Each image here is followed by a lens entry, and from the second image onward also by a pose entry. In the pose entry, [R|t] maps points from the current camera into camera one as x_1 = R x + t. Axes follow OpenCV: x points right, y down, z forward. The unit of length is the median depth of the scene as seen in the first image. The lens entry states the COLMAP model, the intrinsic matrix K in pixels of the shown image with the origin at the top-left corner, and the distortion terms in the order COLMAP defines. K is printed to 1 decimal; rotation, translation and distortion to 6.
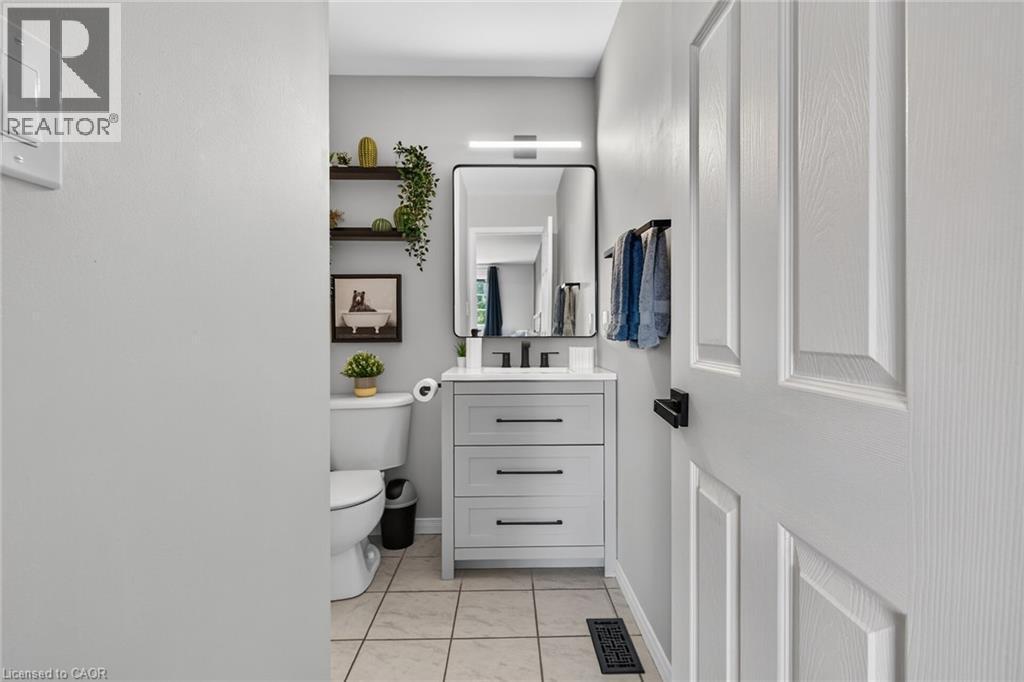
lens RADIAL K [[420.4, 0, 510.7], [0, 420.4, 314.8], [0, 0, 1]] dist [0.000775, -0.000111]
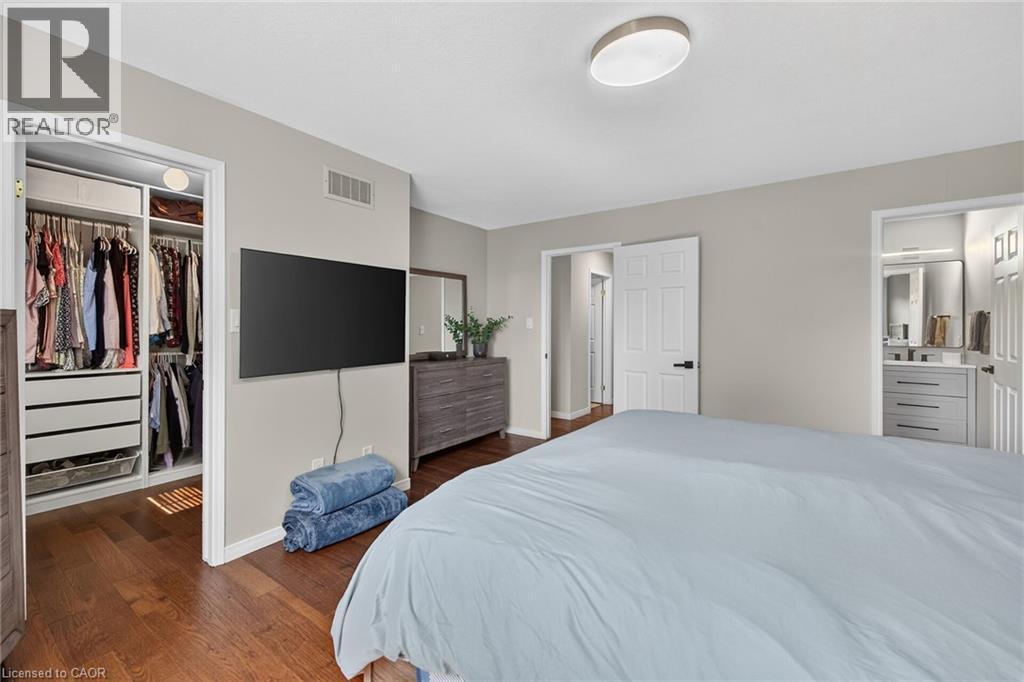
lens RADIAL K [[377.0, 0, 511.1], [0, 377.0, 327.6], [0, 0, 1]] dist [0.000902, 0.000128]
pose [[0.771977, 0.003017, -0.635643, -0.307340], [0.019849, 0.999387, 0.028849, -0.135114], [0.635340, -0.034887, 0.771444, -1.711520]]
